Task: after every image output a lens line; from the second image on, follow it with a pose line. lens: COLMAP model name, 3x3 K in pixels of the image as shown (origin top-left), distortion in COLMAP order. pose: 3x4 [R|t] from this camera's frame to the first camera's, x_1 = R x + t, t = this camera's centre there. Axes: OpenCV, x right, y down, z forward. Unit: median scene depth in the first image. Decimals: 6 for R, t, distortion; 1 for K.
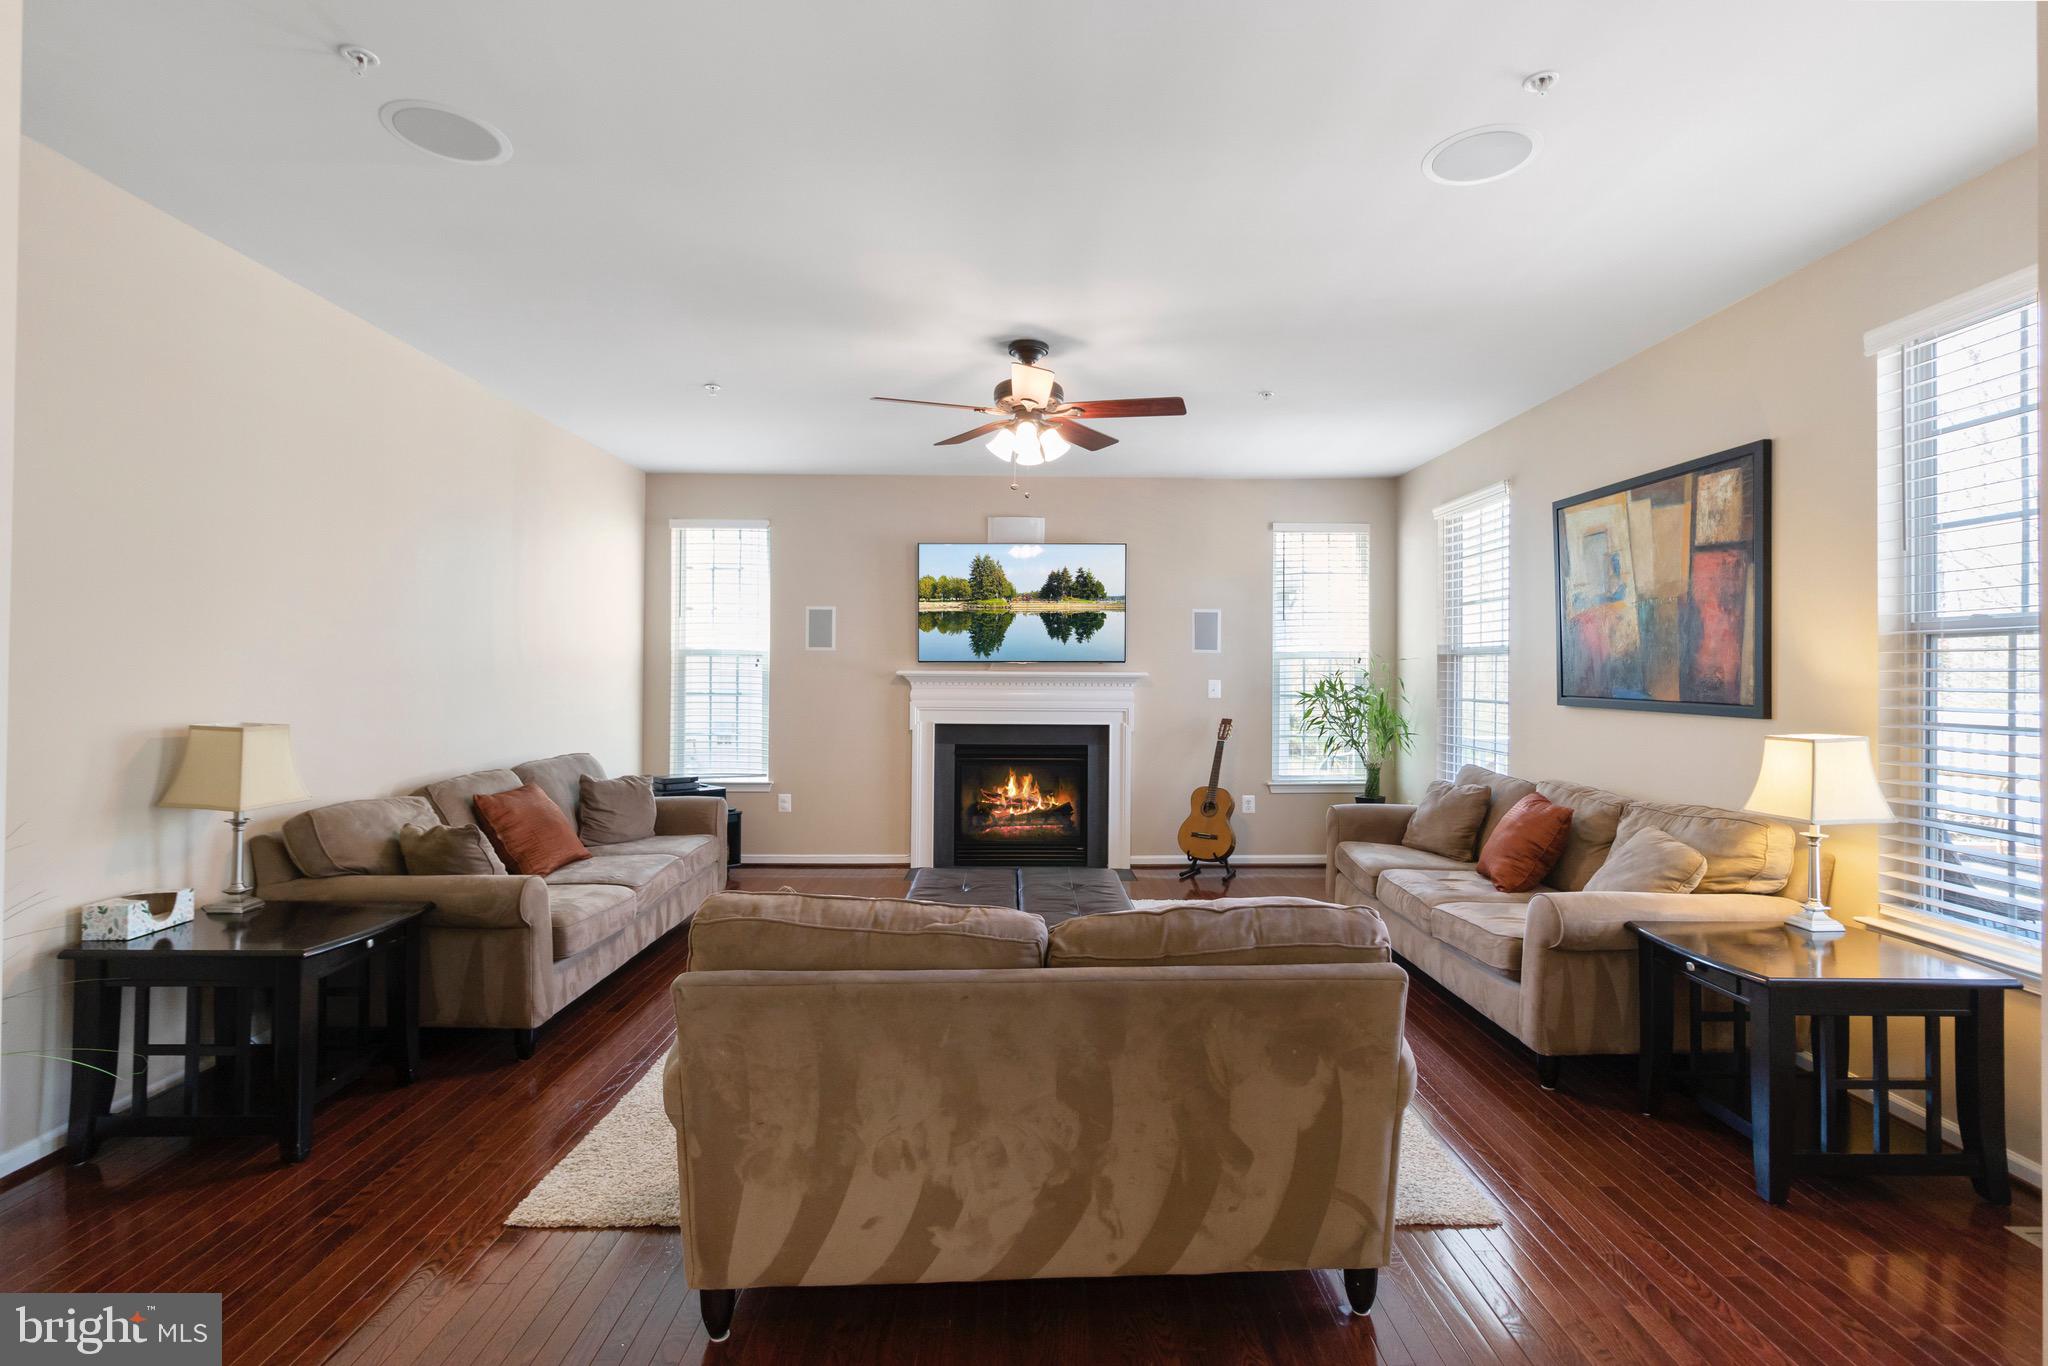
lens RADIAL K [[975.1, 0, 1038.0], [0, 975.1, 640.9], [0, 0, 1]] dist [0.001330, 0.000396]
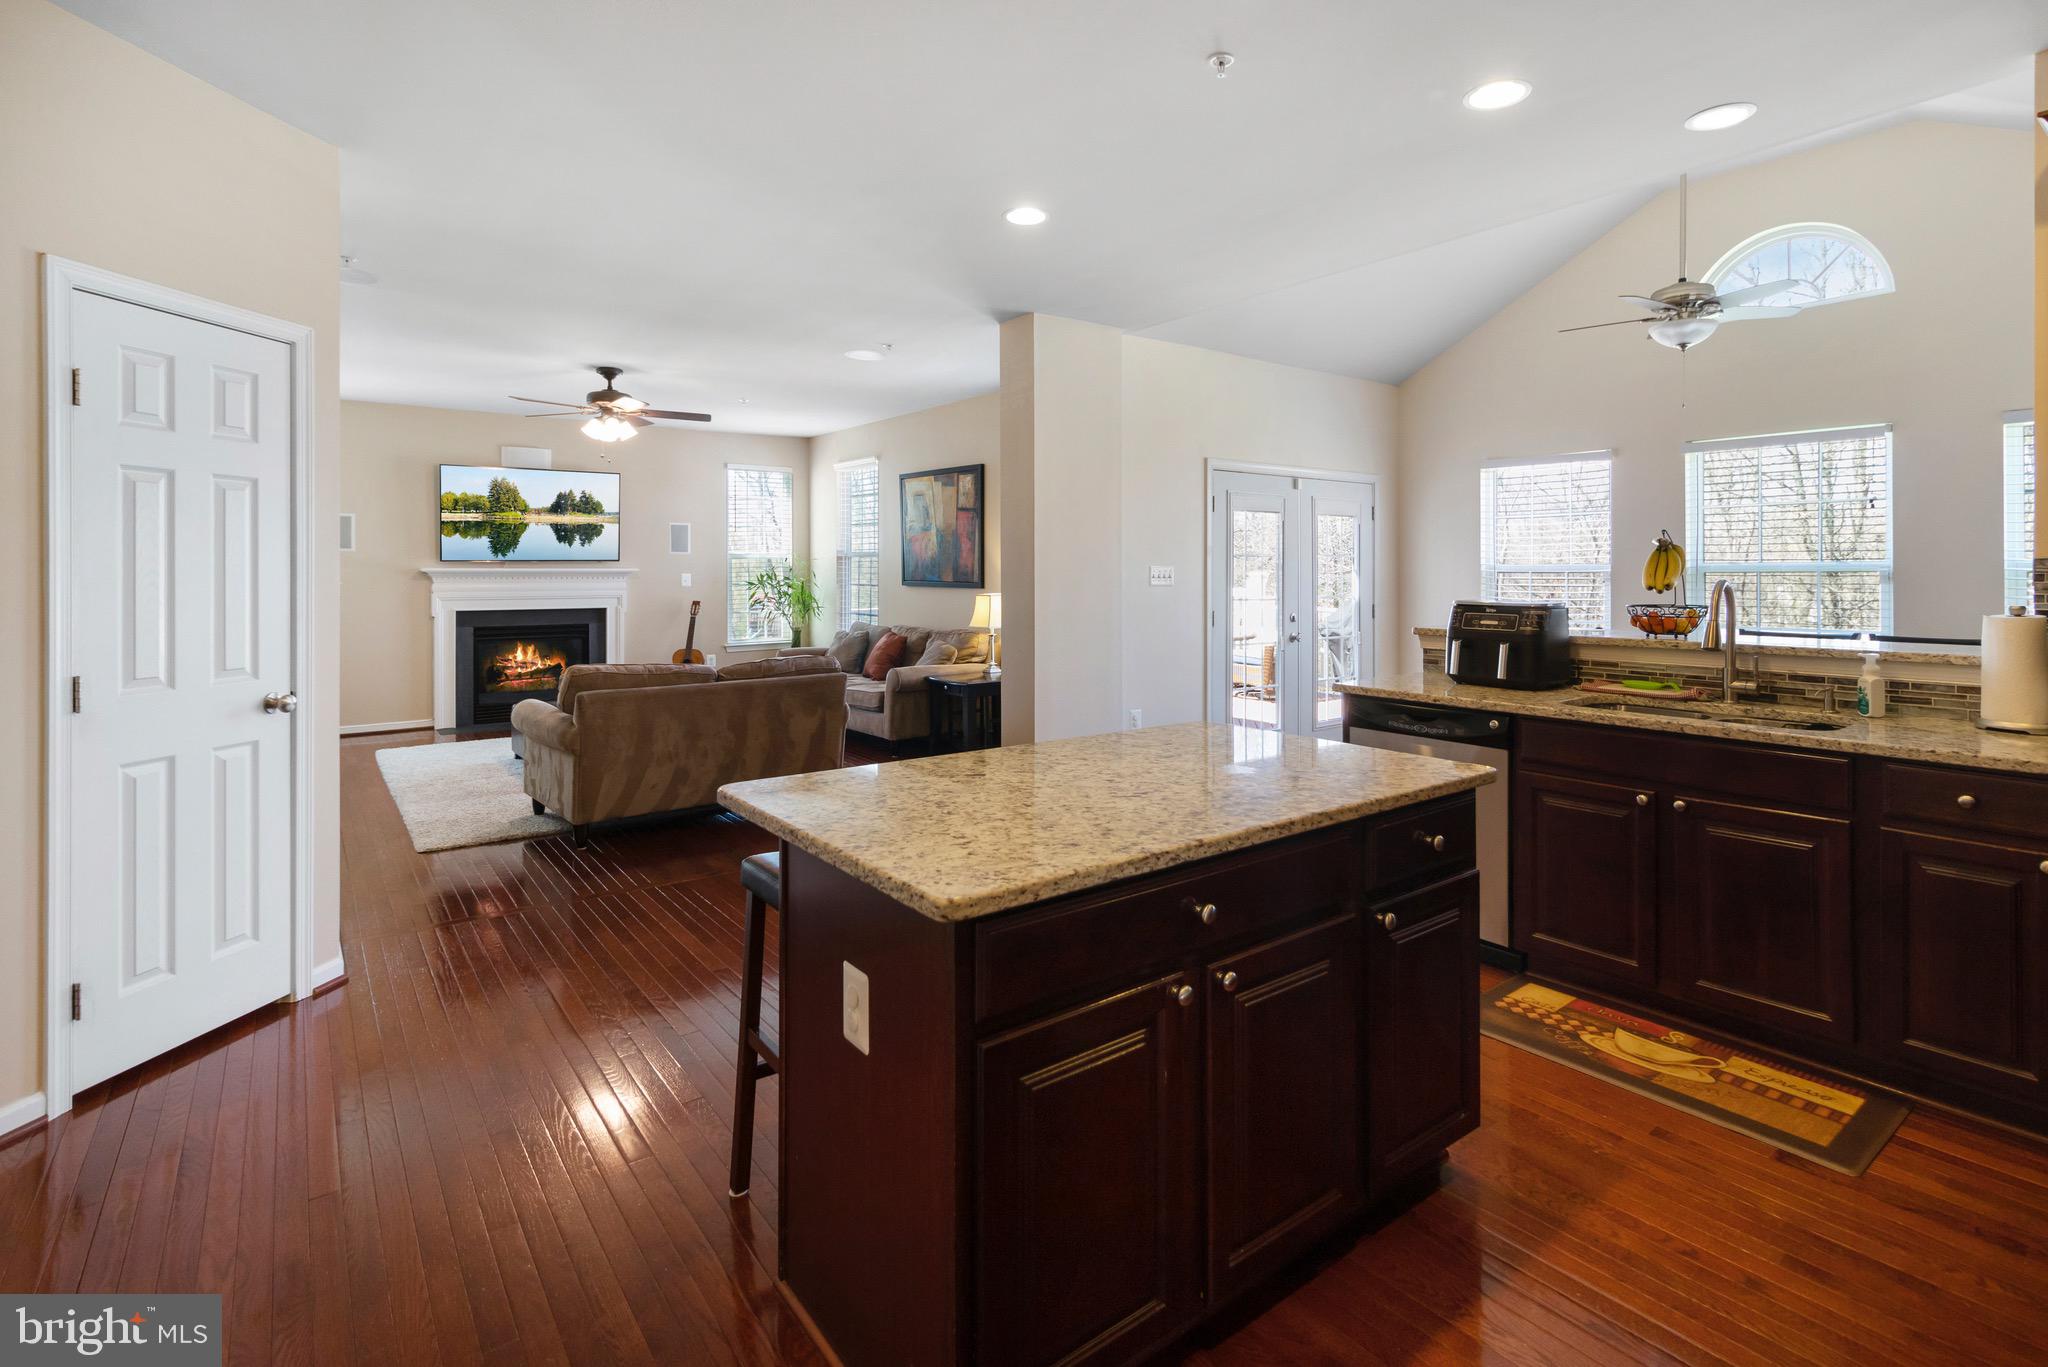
lens RADIAL K [[975.1, 0, 1038.0], [0, 975.1, 641.4], [0, 0, 1]] dist [0.001330, 0.000396]
pose [[0.816844, -0.049849, 0.574701, -0.230082], [-0.013688, 0.994304, 0.105700, -0.019461], [-0.576697, -0.094206, 0.811508, -0.468016]]
